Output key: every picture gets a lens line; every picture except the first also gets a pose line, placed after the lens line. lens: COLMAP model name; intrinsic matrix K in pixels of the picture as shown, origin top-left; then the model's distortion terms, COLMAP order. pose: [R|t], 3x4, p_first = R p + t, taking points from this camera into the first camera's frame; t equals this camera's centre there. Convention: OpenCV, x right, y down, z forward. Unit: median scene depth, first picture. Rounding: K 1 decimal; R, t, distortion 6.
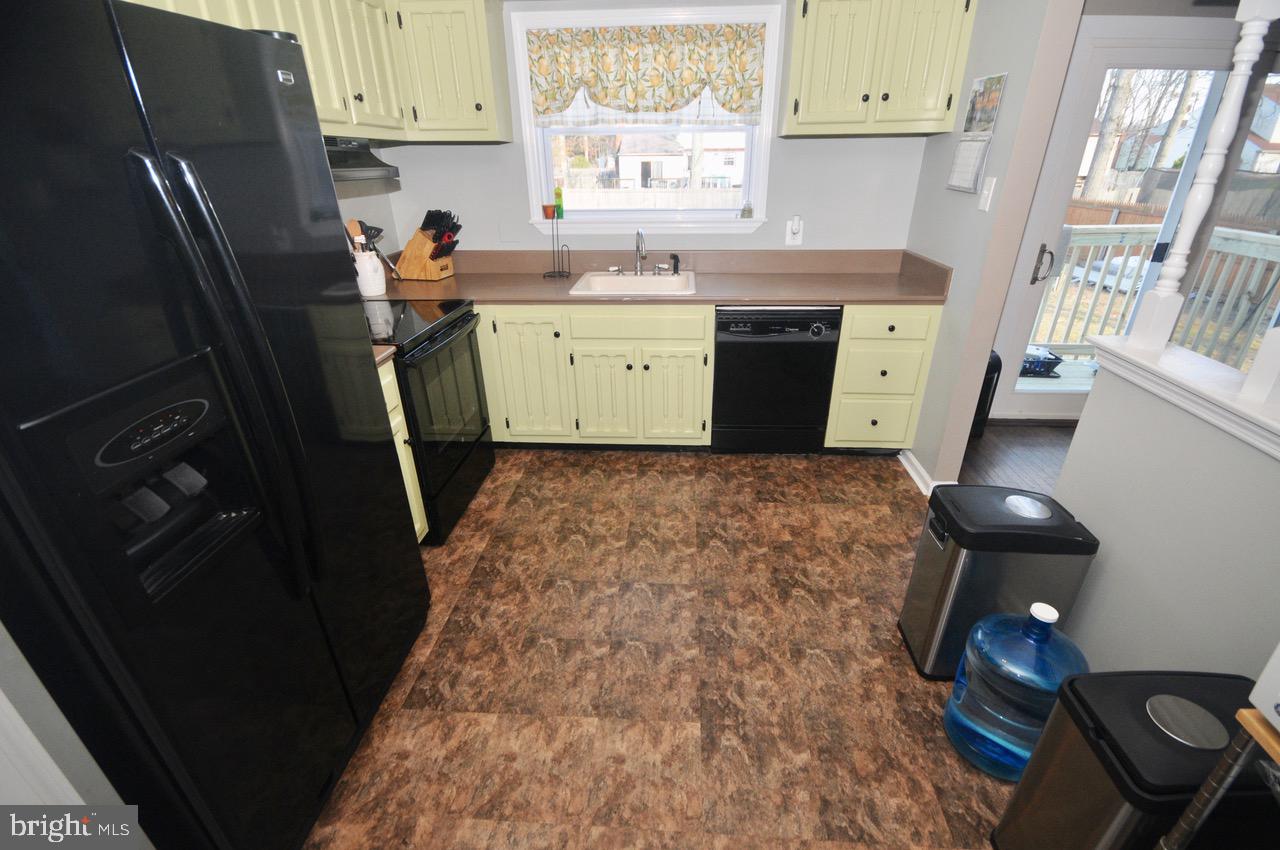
lens RADIAL K [[575.5, 0, 648.7], [0, 575.5, 436.1], [0, 0, 1]] dist [-0.000688, 0.001004]
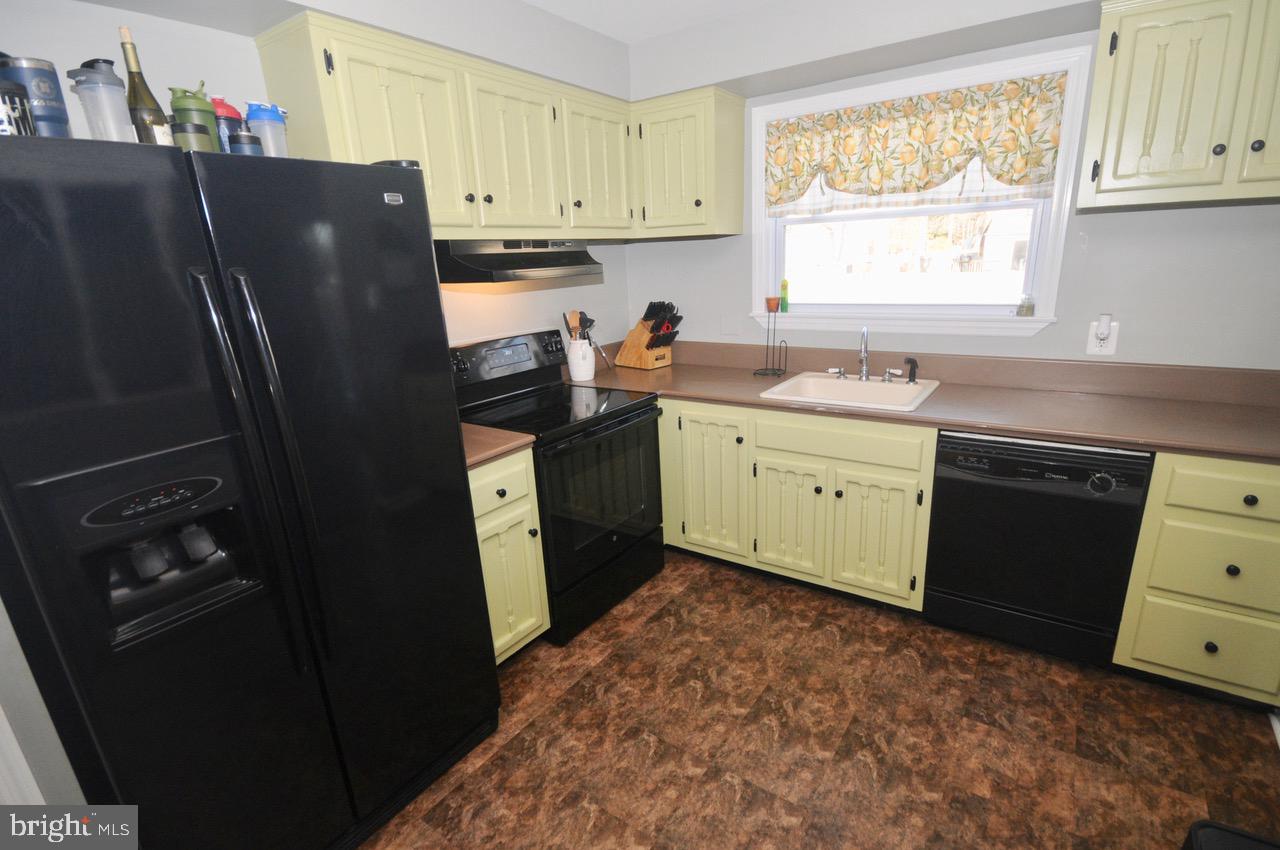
lens RADIAL K [[609.6, 0, 647.1], [0, 609.6, 435.4], [0, 0, 1]] dist [0.000864, -0.000187]
pose [[0.853584, 0.121183, -0.506665, 0.195433], [-0.193640, 0.976690, -0.092625, -0.071591], [0.483630, 0.177174, 0.857153, 0.135980]]
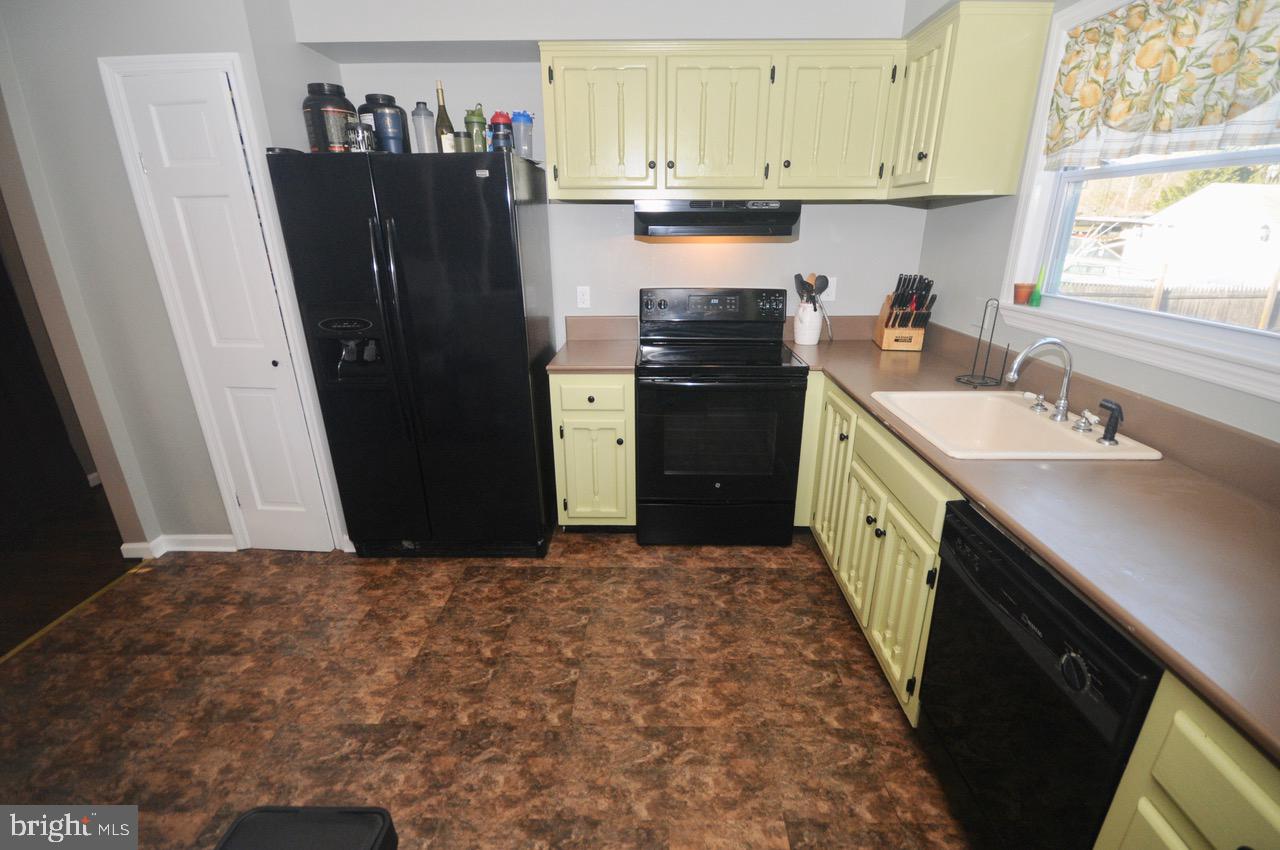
lens RADIAL K [[581.5, 0, 648.2], [0, 581.5, 438.0], [0, 0, 1]] dist [0.016769, -0.016537]
pose [[0.042616, 0.349057, -0.936132, 0.573943], [-0.432774, 0.850965, 0.297600, -0.302322], [0.900495, 0.392451, 0.187327, 0.632323]]
